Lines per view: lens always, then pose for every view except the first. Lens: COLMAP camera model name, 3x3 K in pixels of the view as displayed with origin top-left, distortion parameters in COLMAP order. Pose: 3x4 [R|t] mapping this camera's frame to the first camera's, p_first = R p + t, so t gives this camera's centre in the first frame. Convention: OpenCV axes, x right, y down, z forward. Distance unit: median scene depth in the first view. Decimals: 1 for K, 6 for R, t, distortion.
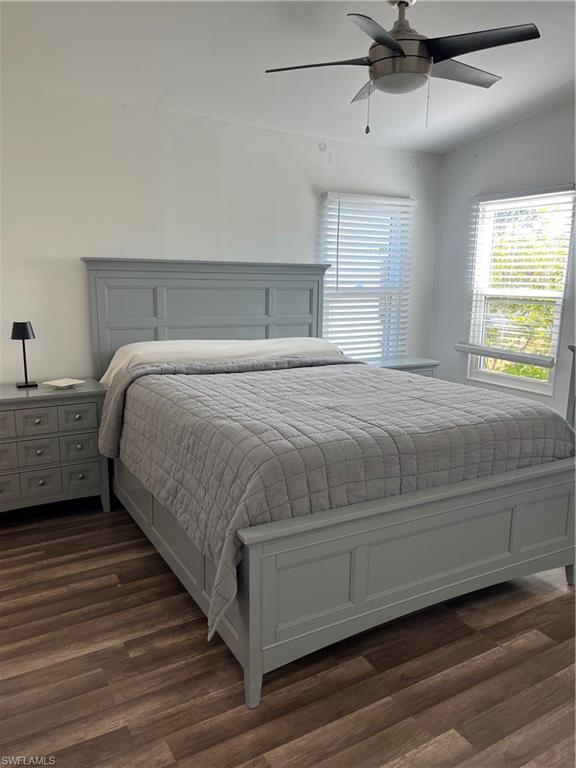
lens RADIAL K [[577.7, 0, 292.3], [0, 577.7, 385.3], [0, 0, 1]] dist [0.060241, -0.084207]
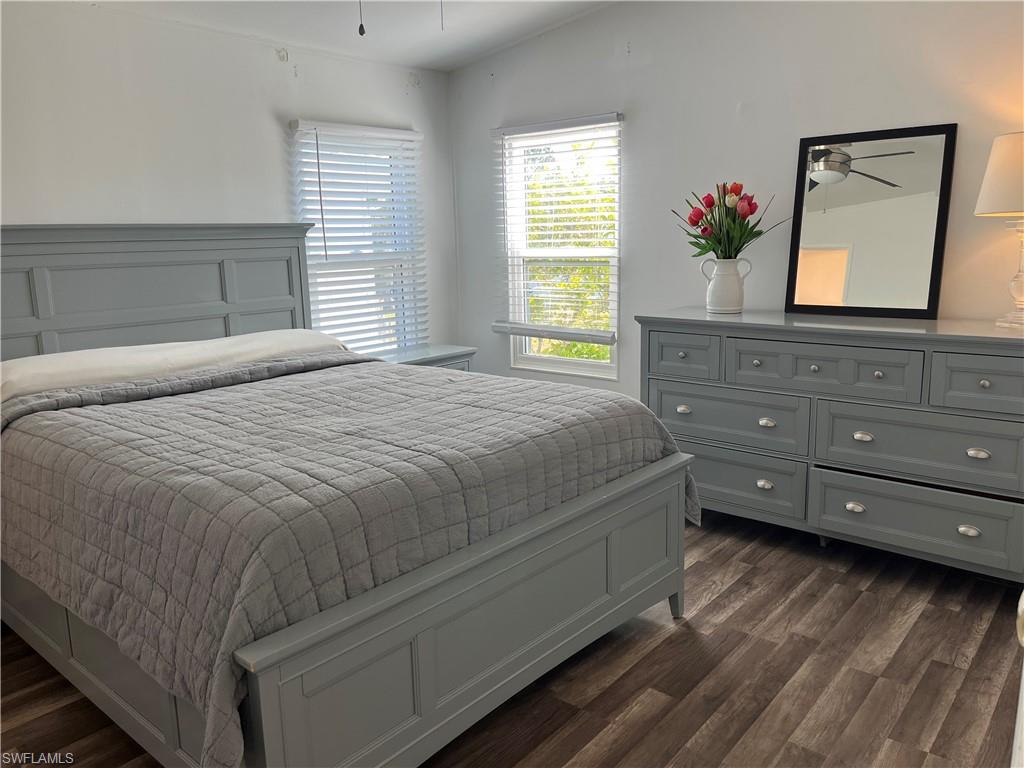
lens RADIAL K [[770.2, 0, 517.5], [0, 770.2, 377.0], [0, 0, 1]] dist [0.060241, -0.084207]
pose [[0.942243, -0.096898, 0.320607, -0.027910], [0.098490, 0.995074, 0.011289, -0.014693], [-0.320122, 0.020940, 0.947145, 0.058440]]
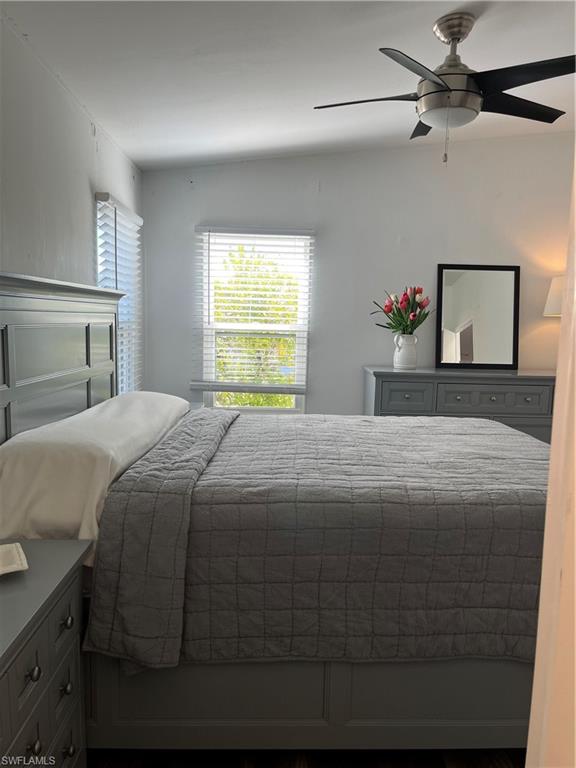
lens RADIAL K [[577.7, 0, 288.4], [0, 577.7, 387.6], [0, 0, 1]] dist [0.060241, -0.084207]
pose [[0.481314, -0.107729, 0.869903, -0.701401], [0.145729, 0.988442, 0.041777, -0.125256], [-0.864349, 0.106663, 0.491450, 0.662299]]
